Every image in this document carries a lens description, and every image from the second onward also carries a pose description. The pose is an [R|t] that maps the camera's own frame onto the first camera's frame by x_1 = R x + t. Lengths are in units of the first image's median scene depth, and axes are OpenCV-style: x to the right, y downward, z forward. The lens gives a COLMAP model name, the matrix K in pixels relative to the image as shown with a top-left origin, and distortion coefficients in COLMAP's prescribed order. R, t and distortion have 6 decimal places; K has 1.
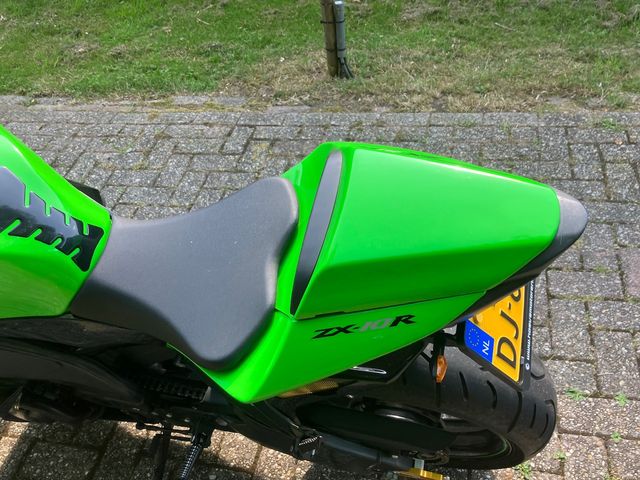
lens RADIAL K [[610.9, 0, 317.9], [0, 610.9, 238.8], [0, 0, 1]] dist [0.015977, 0.000000]
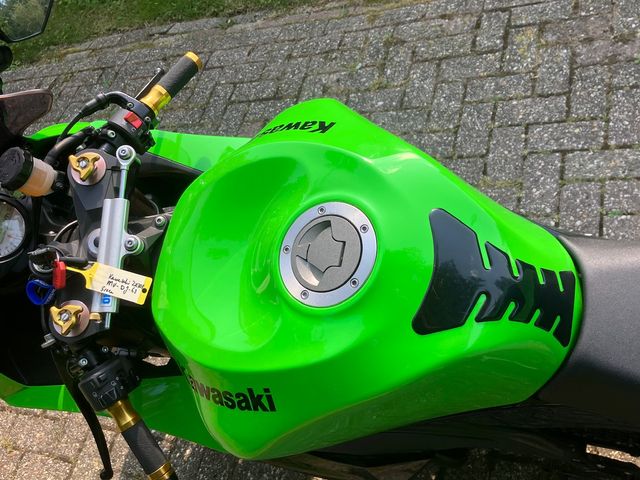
lens RADIAL K [[610.9, 0, 322.8], [0, 610.9, 238.8], [0, 0, 1]] dist [0.015977, 0.000000]
pose [[0.965124, -0.091950, -0.245113, -0.172833], [0.140936, 0.971521, 0.190481, -0.081971], [0.220618, -0.218383, 0.950598, 0.130557]]
